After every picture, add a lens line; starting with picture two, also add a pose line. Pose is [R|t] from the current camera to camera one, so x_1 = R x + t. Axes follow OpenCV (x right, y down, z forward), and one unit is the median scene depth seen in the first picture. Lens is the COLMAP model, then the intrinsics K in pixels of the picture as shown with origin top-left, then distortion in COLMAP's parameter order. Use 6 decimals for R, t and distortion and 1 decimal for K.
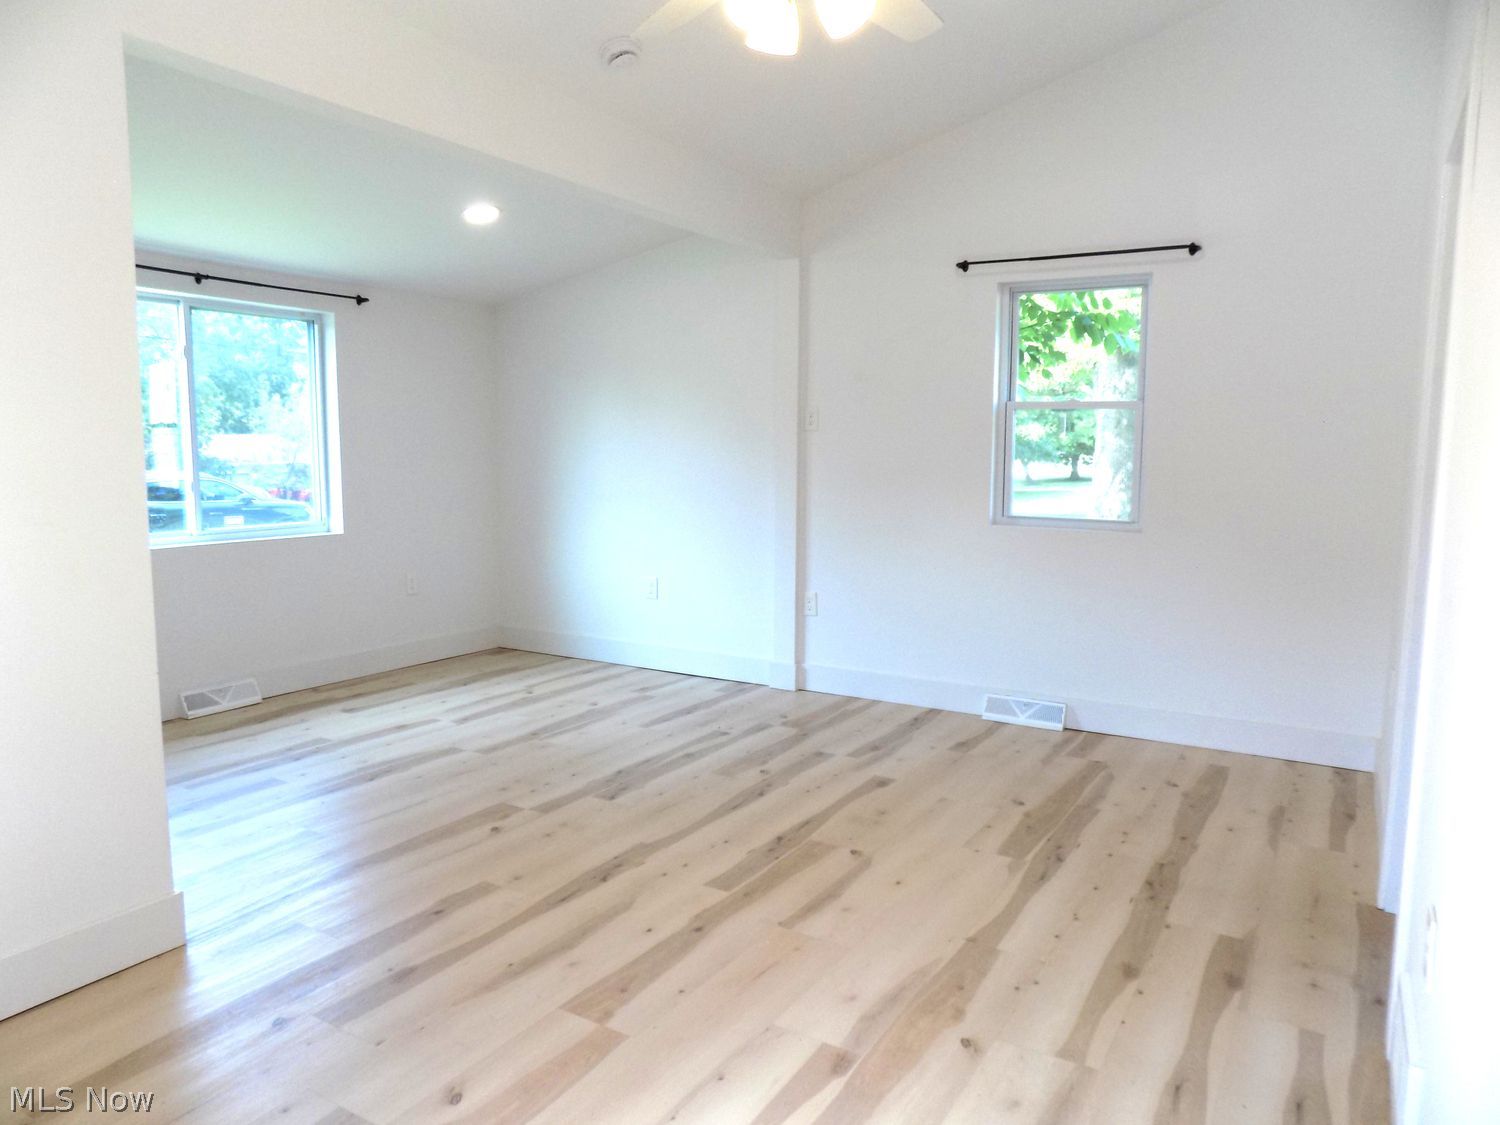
lens RADIAL K [[1032.9, 0, 750.0], [0, 1032.9, 562.5], [0, 0, 1]] dist [-0.077676, 0.070096]
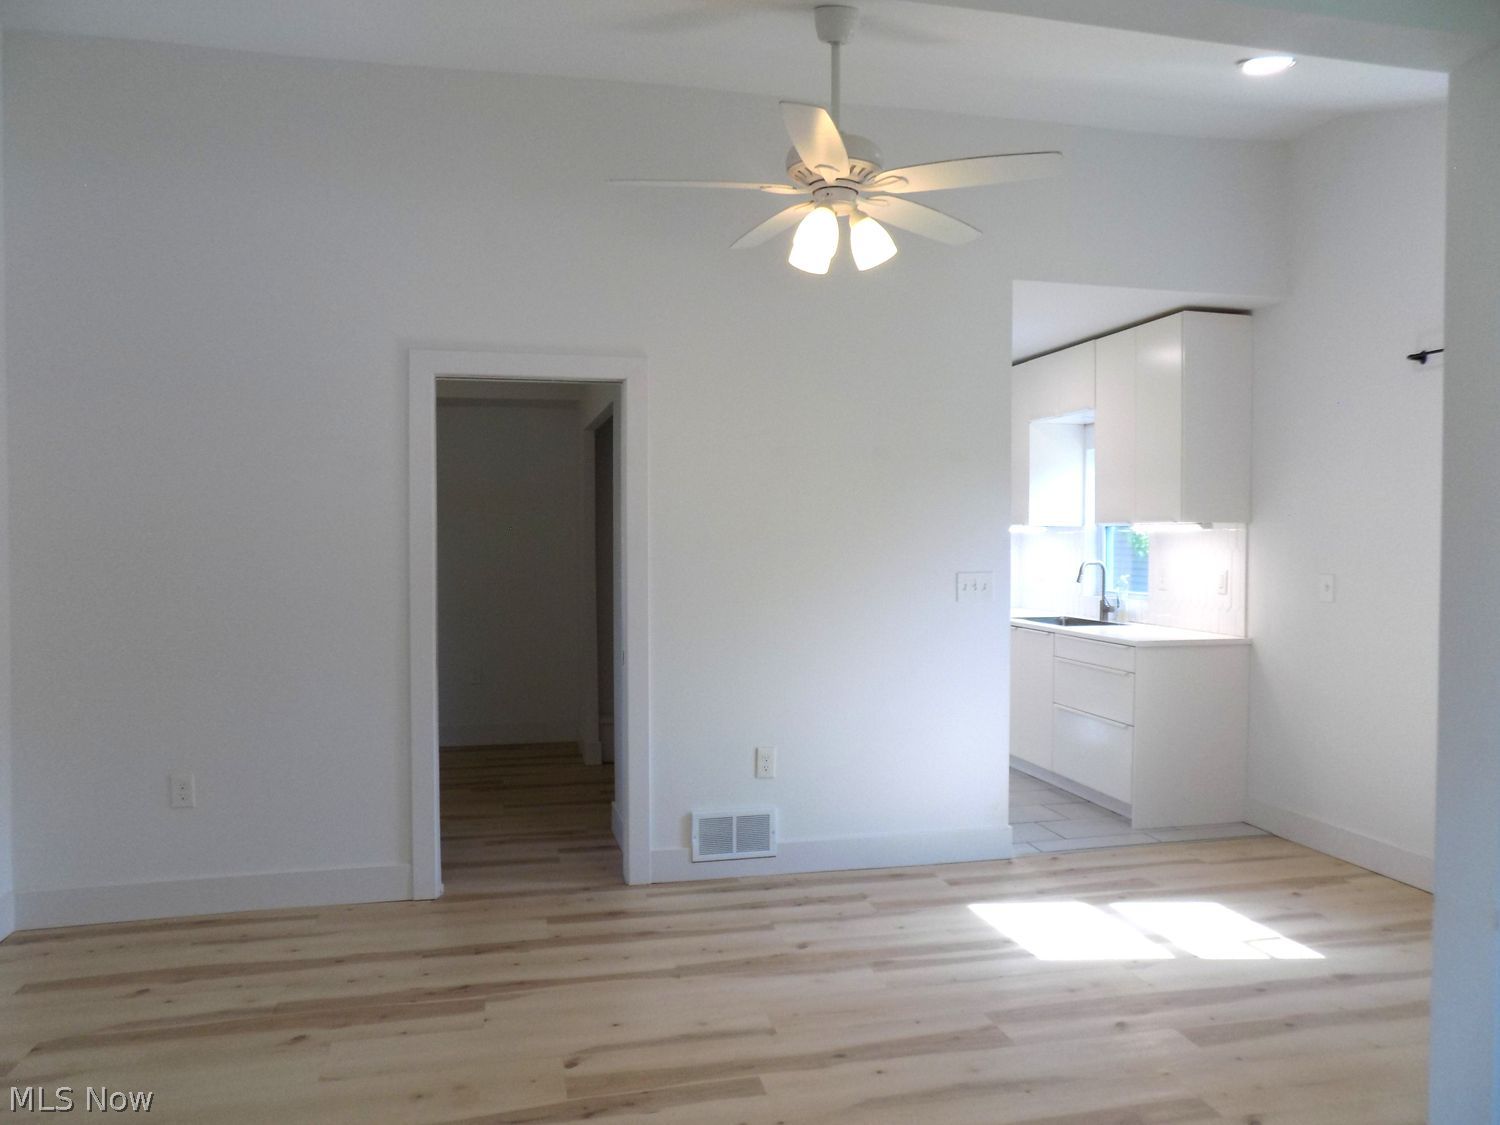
lens RADIAL K [[1064.2, 0, 750.0], [0, 1064.2, 562.5], [0, 0, 1]] dist [-0.076874, 0.071372]
pose [[-0.698173, -0.027198, 0.715412, -0.556422], [0.075144, 0.990975, 0.111007, -0.192224], [-0.711974, 0.131261, -0.689828, 1.327973]]
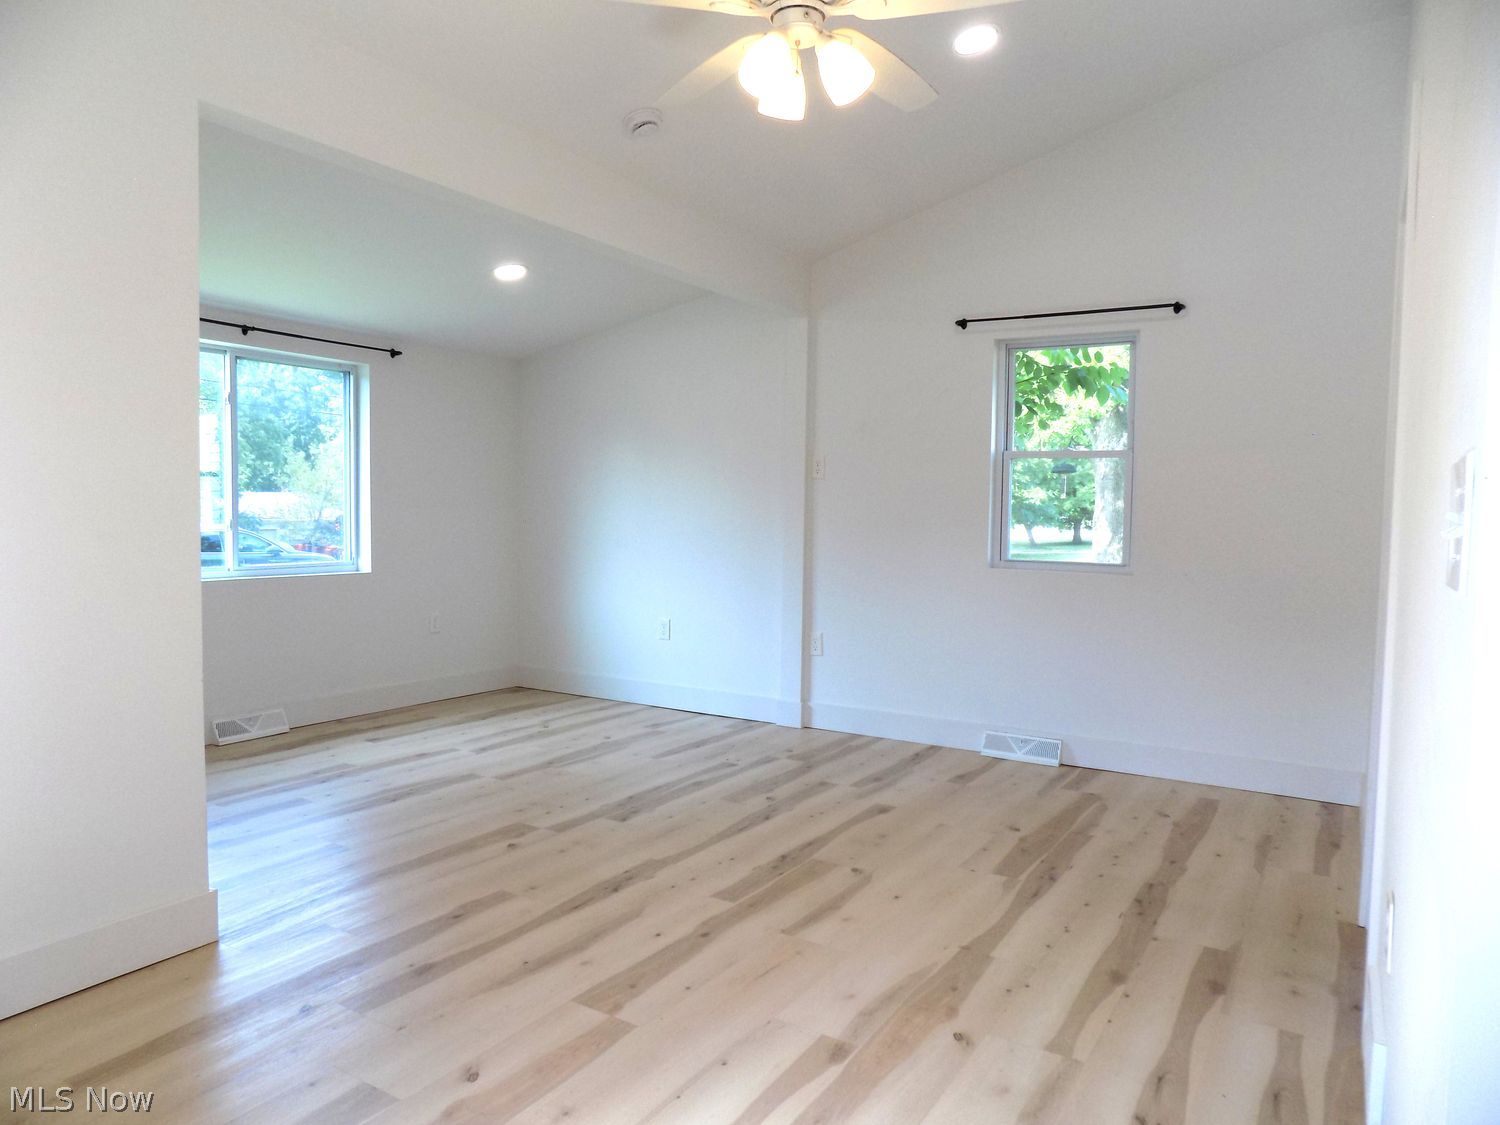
lens RADIAL K [[1009.7, 0, 750.0], [0, 1009.7, 562.5], [0, 0, 1]] dist [-0.076188, 0.066887]
pose [[0.999895, 0.009962, -0.010485, 0.002126], [-0.010580, 0.998107, -0.060579, 0.030722], [0.009862, 0.060684, 0.998108, -0.034189]]
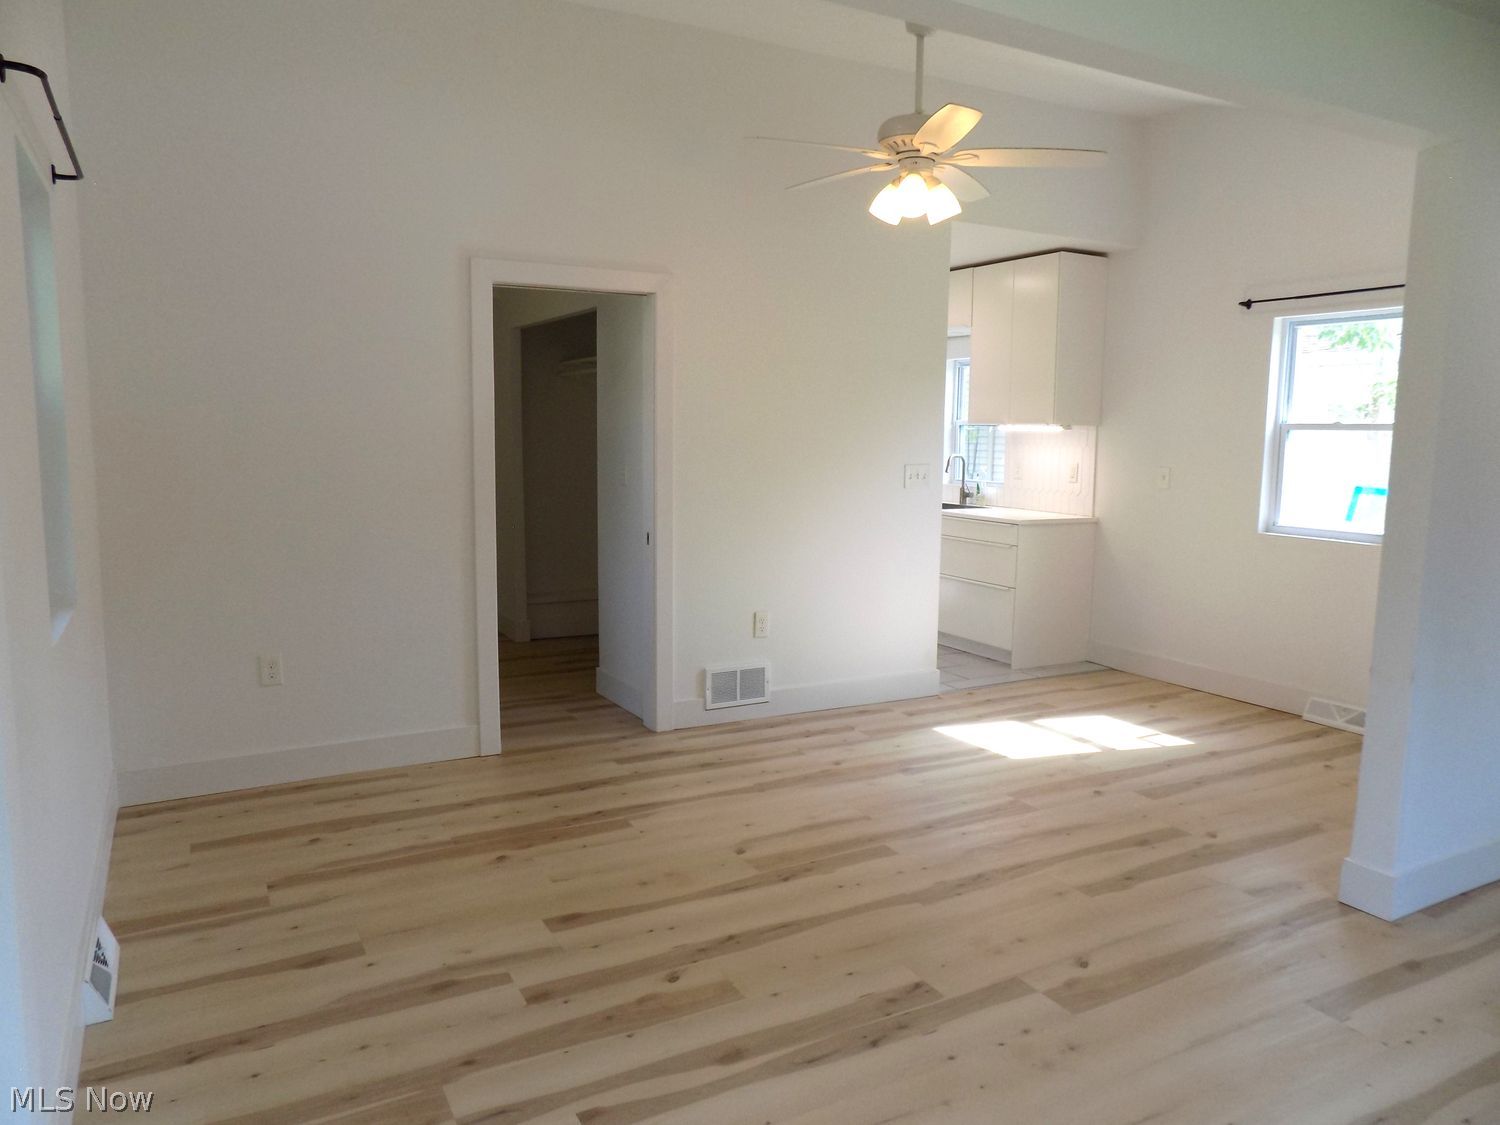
lens RADIAL K [[1051.4, 0, 750.0], [0, 1051.4, 562.5], [0, 0, 1]] dist [-0.083538, 0.077110]
pose [[-0.862928, -0.083667, 0.498353, -0.393548], [0.038137, 0.972603, 0.229324, -0.241898], [-0.503886, 0.216896, -0.836095, 1.706761]]
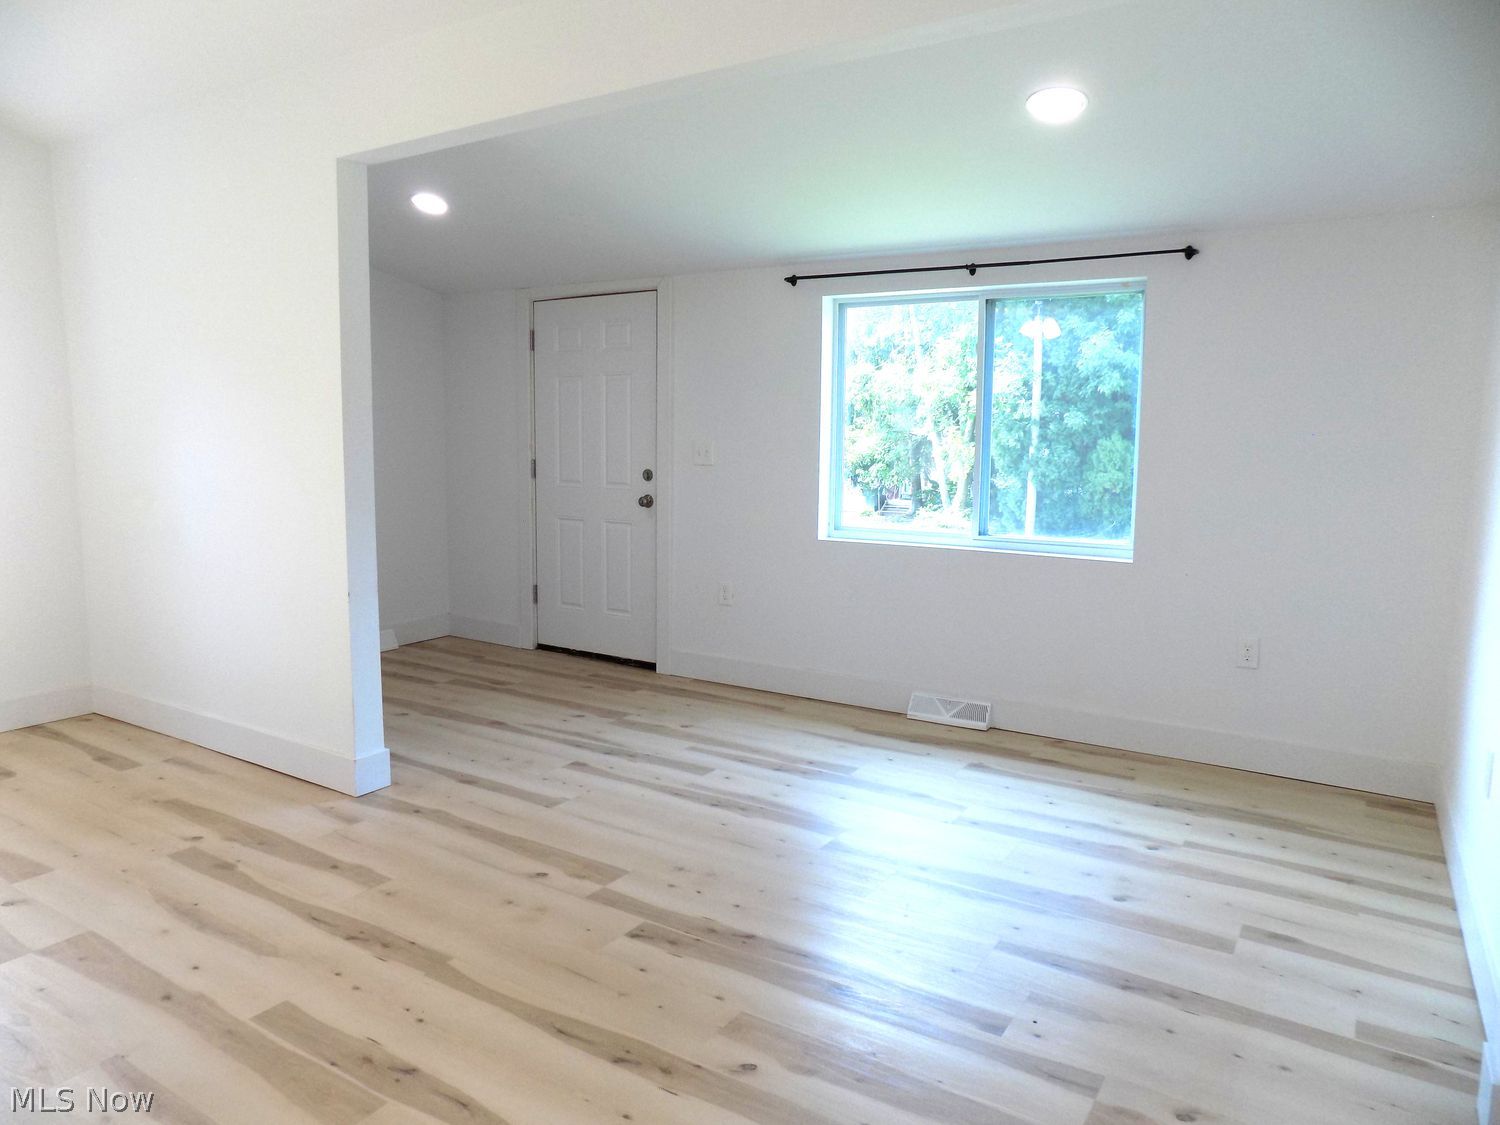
lens RADIAL K [[1009.7, 0, 750.0], [0, 1009.7, 562.5], [0, 0, 1]] dist [-0.076188, 0.066887]
pose [[-0.022785, 0.119763, -0.992541, 0.565108], [-0.124660, 0.984710, 0.121680, -0.132831], [0.991938, 0.126503, -0.007507, 1.124243]]
